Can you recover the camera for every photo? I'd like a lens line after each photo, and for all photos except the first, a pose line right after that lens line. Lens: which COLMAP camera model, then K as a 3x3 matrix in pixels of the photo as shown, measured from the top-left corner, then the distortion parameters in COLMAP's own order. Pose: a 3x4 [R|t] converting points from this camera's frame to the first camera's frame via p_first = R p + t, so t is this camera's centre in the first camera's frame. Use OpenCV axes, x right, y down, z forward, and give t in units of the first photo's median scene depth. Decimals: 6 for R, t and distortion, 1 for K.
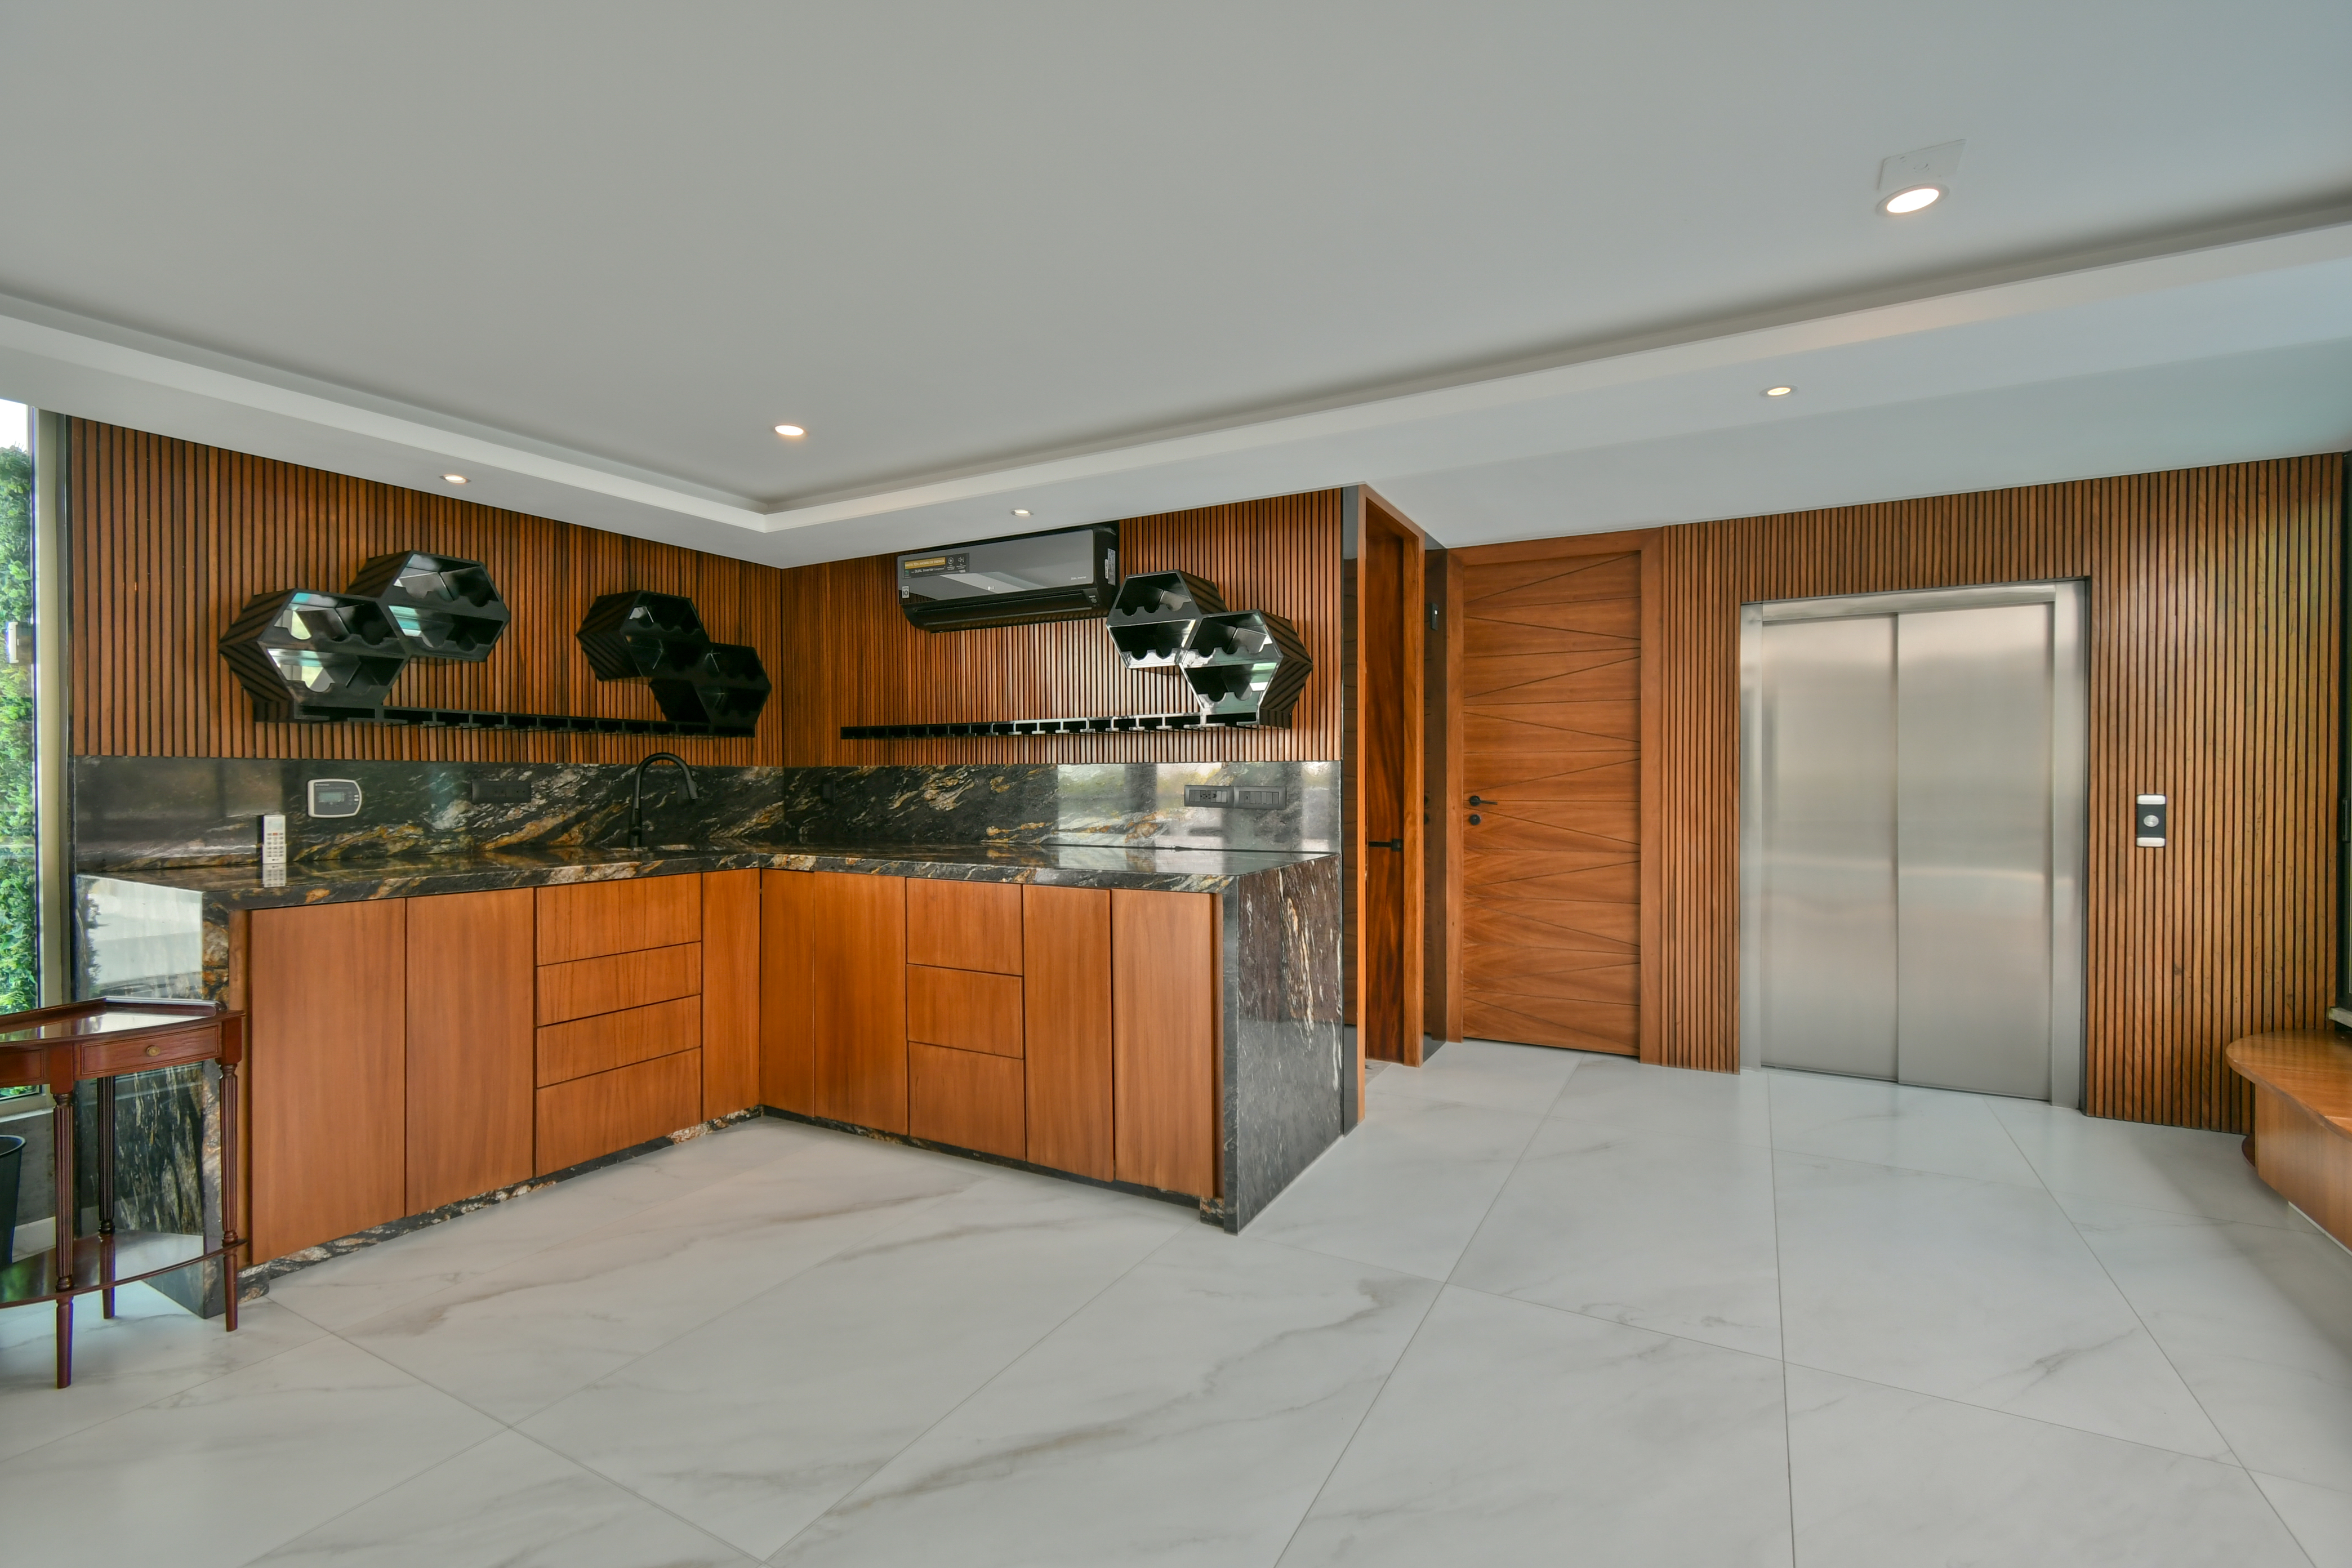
lens RADIAL K [[1035.4, 0, 1176.3], [0, 1035.4, 785.0], [0, 0, 1]] dist [-0.000935, -0.000563]
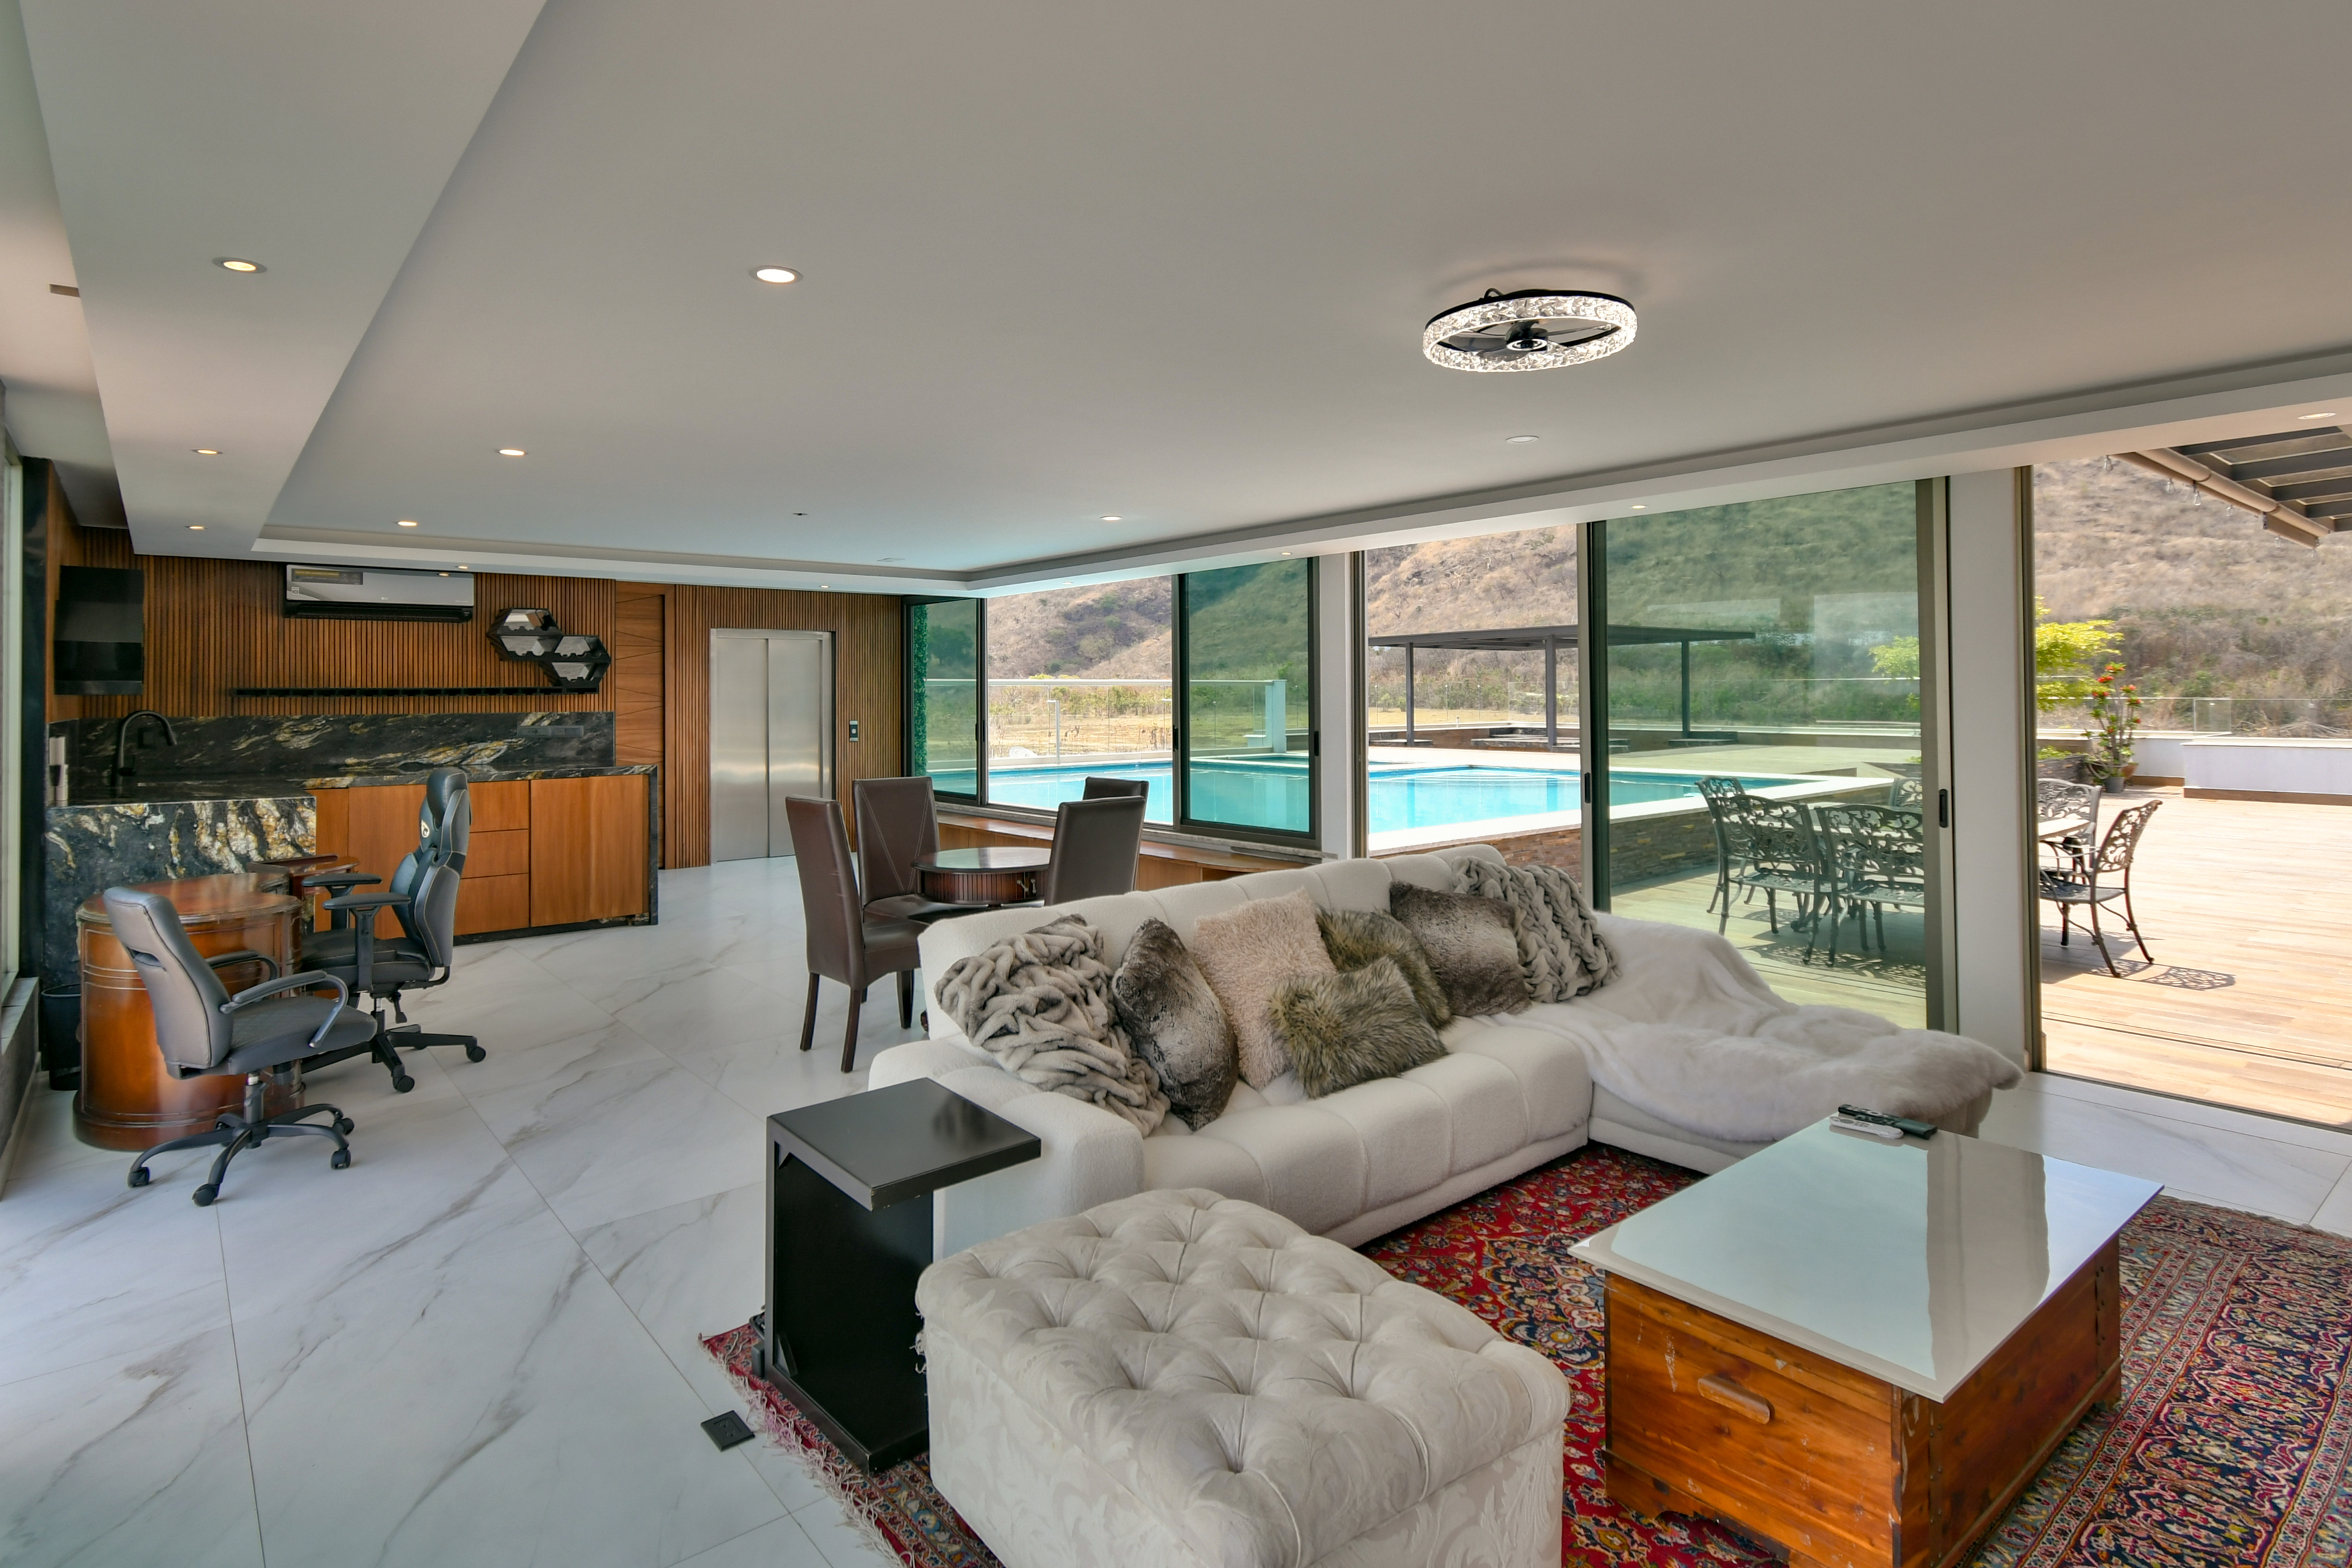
lens RADIAL K [[1213.5, 0, 1153.7], [0, 1213.5, 694.3], [0, 0, 1]] dist [0.003619, -0.000217]
pose [[0.369113, 0.002089, 0.929382, -1.320790], [0.007436, 0.999959, -0.005200, -0.031168], [-0.929355, 0.008830, 0.369082, -0.654967]]
